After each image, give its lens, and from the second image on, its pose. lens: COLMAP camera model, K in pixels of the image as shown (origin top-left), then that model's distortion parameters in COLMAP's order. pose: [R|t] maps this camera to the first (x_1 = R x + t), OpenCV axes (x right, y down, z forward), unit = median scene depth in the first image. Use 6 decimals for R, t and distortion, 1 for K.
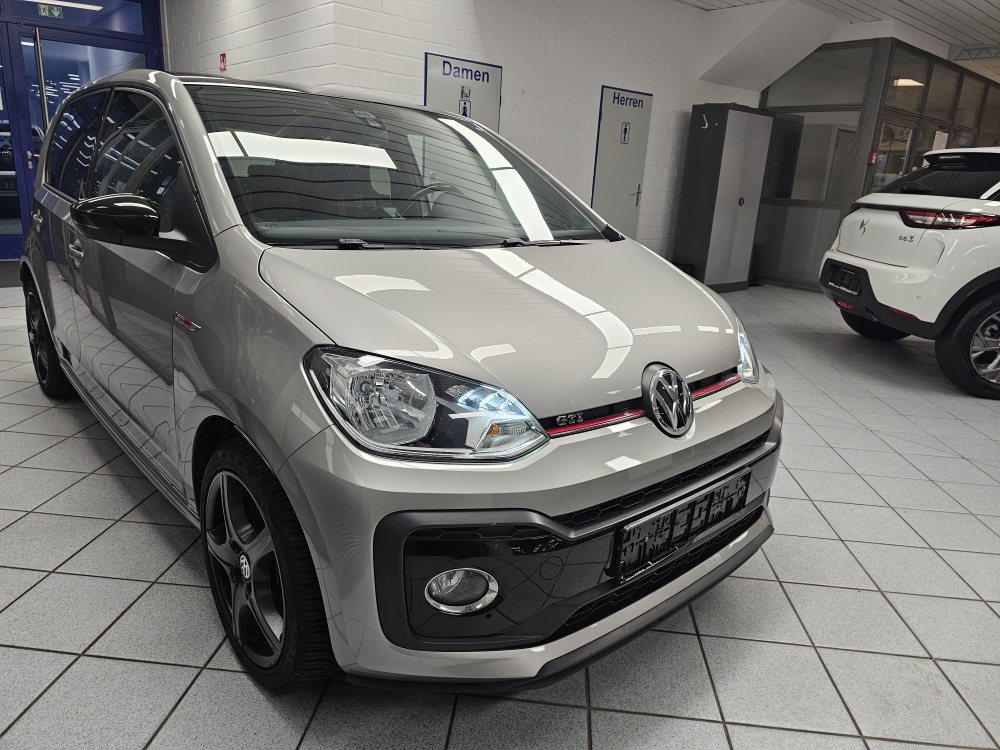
lens RADIAL K [[684.0, 0, 500.0], [0, 684.0, 375.0], [0, 0, 1]] dist [0.031364, -0.032613]
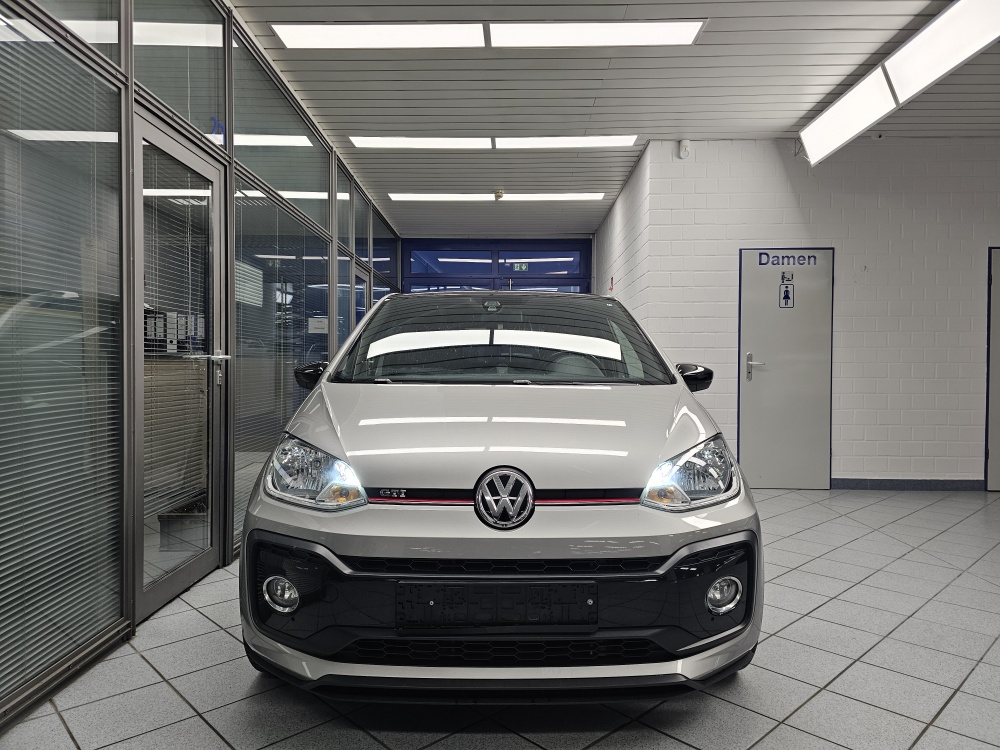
lens RADIAL K [[684.0, 0, 500.0], [0, 684.0, 375.0], [0, 0, 1]] dist [0.031364, -0.032613]
pose [[0.739714, -0.049380, -0.671107, 0.315903], [-0.148006, 0.960943, -0.233843, 0.033321], [0.656443, 0.272305, 0.703514, 0.035156]]
